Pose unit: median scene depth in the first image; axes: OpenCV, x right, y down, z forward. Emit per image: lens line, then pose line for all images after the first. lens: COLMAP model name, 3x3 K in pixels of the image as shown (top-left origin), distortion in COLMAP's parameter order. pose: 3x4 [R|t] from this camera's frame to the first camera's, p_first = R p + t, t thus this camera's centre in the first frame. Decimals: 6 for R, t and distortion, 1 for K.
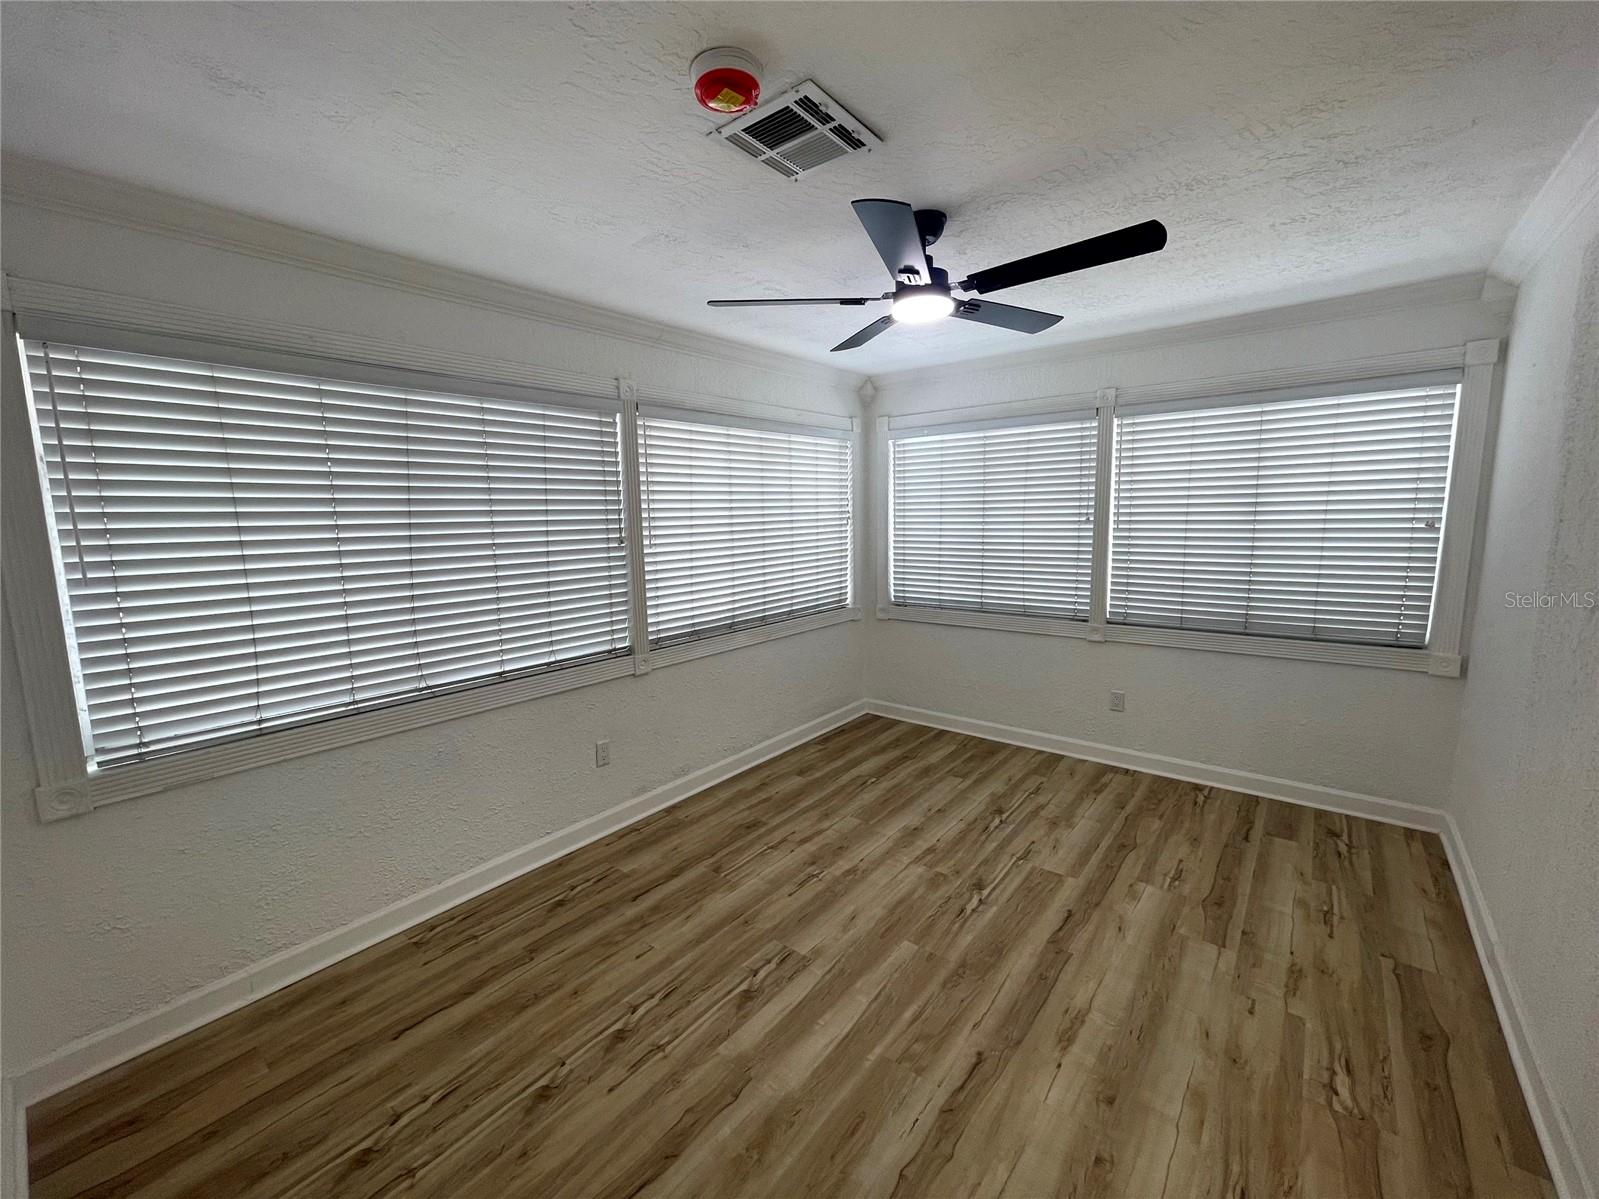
lens RADIAL K [[643.7, 0, 791.0], [0, 643.7, 598.4], [0, 0, 1]] dist [-0.006486, 0.001501]
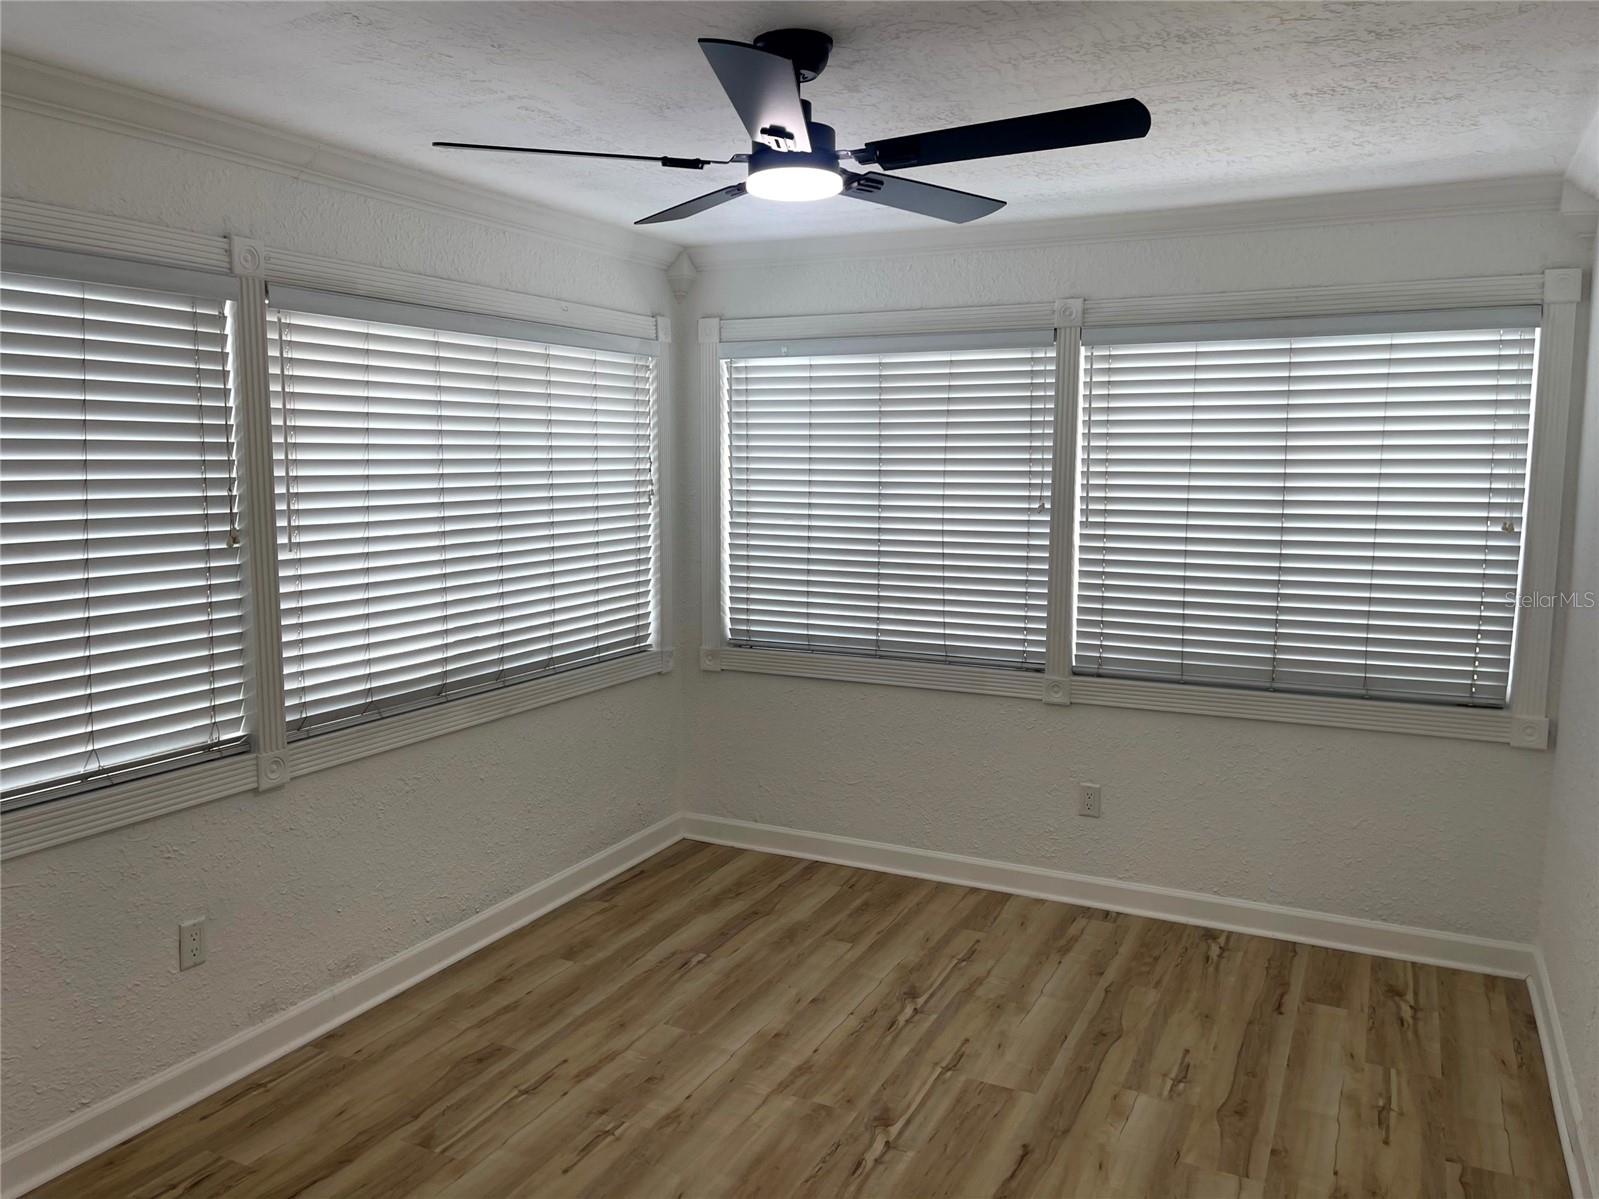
lens RADIAL K [[1210.4, 0, 805.1], [0, 1210.4, 587.9], [0, 0, 1]] dist [0.078031, -0.101924]
pose [[0.971525, 0.000844, 0.236935, -0.044895], [0.005142, 0.999683, -0.024645, -0.021120], [-0.236880, 0.025162, 0.971213, -0.095626]]
